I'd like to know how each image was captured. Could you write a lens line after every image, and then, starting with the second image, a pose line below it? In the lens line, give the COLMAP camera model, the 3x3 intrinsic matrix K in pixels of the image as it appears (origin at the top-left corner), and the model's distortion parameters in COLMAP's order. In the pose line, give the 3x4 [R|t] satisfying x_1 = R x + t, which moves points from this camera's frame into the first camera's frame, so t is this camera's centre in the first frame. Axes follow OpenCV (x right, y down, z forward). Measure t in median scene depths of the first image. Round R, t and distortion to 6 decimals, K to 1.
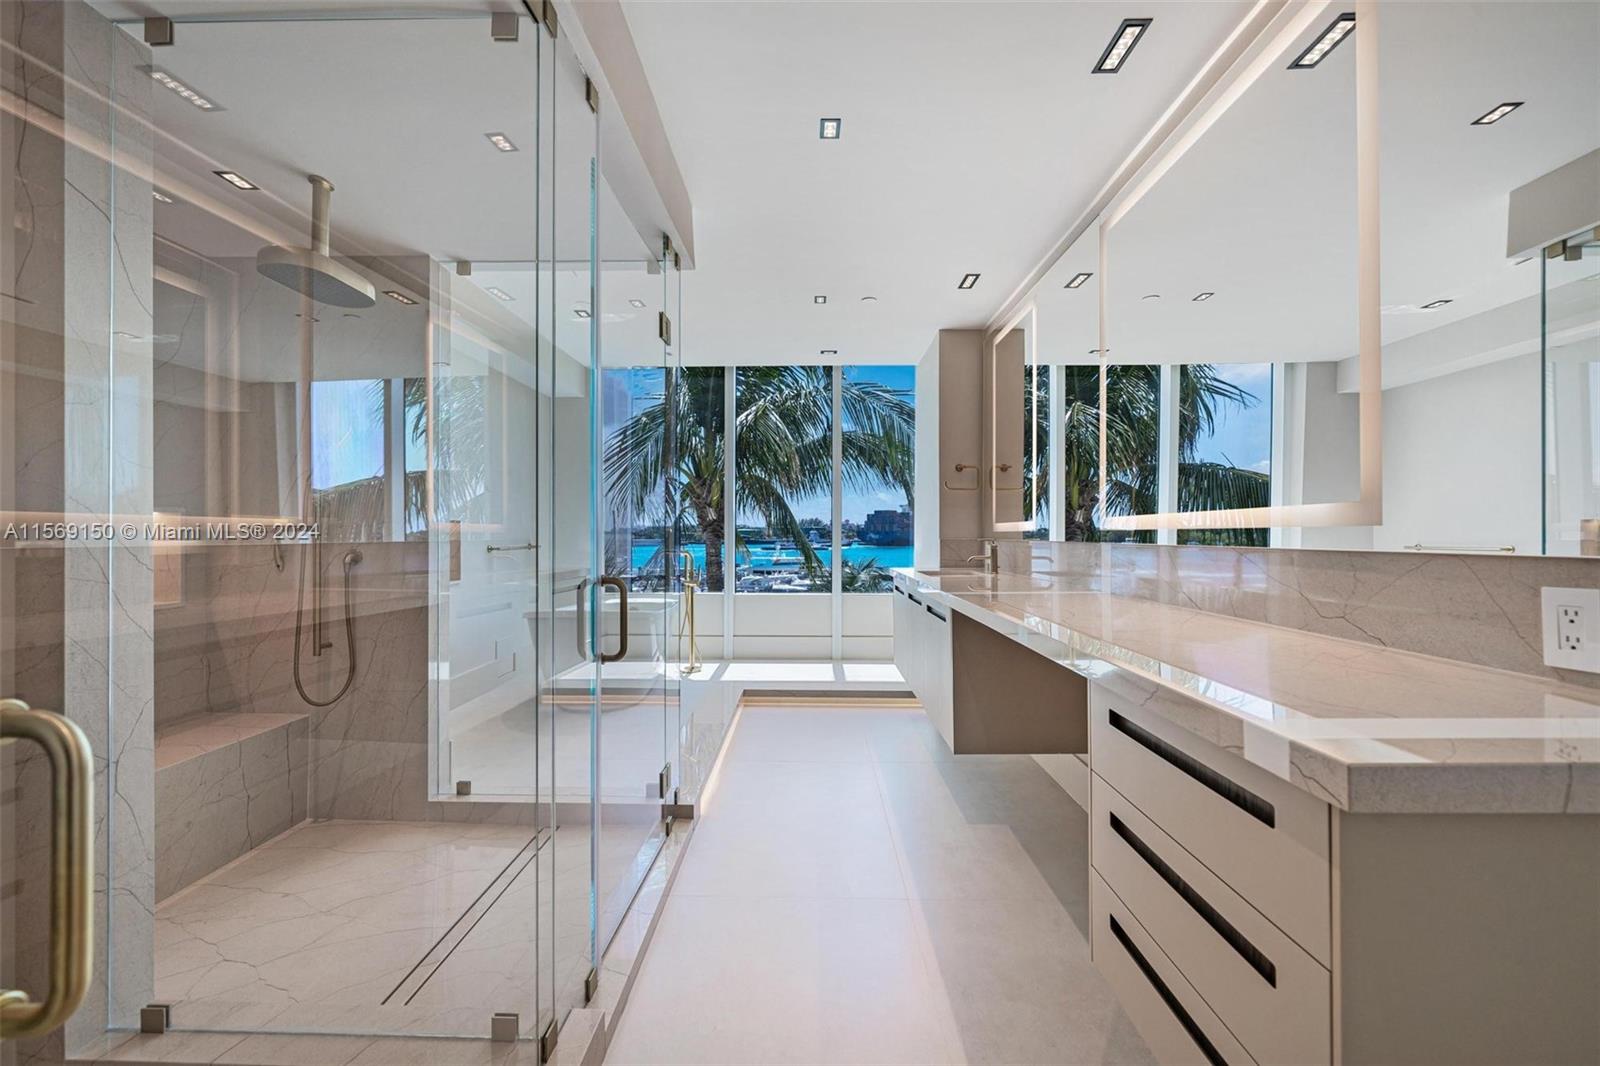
lens RADIAL K [[642.6, 0, 799.7], [0, 642.6, 532.3], [0, 0, 1]] dist [-0.000503, -0.000094]
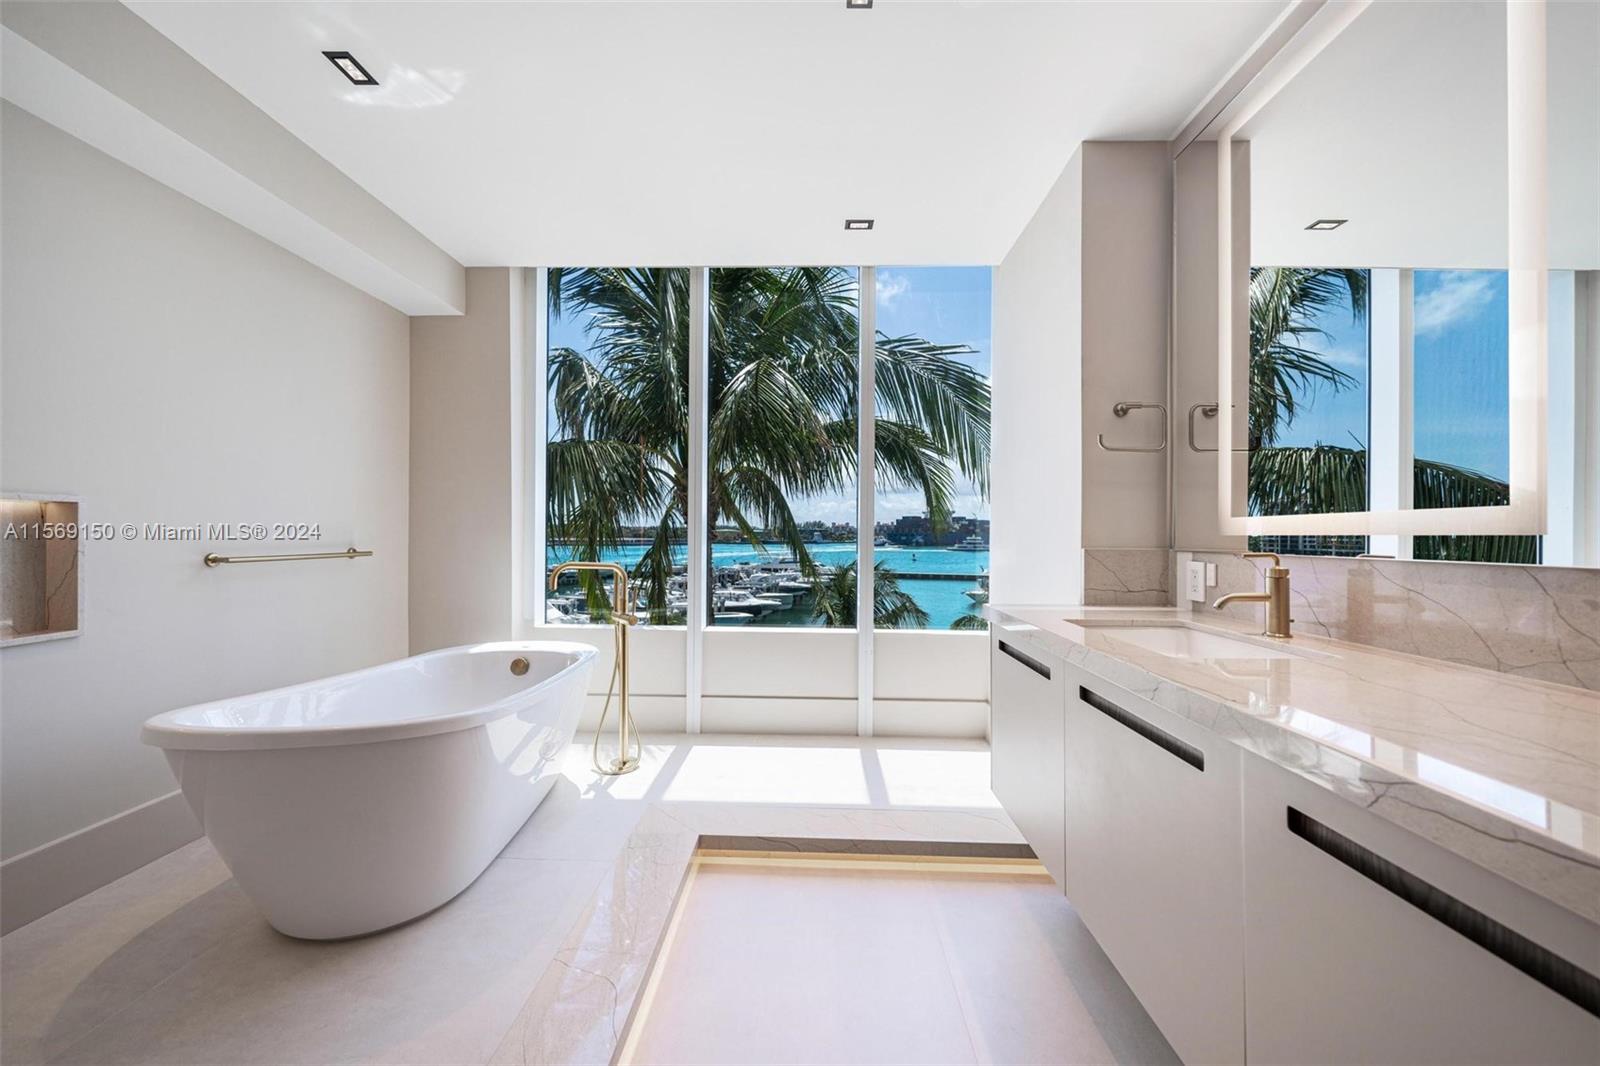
lens RADIAL K [[580.9, 0, 800.4], [0, 580.9, 531.9], [0, 0, 1]] dist [-0.001962, -0.000176]
pose [[0.999914, 0.010875, -0.007282, -0.004094], [-0.010895, 0.999937, -0.002680, 0.000382], [0.007252, 0.002760, 0.999970, 0.413052]]
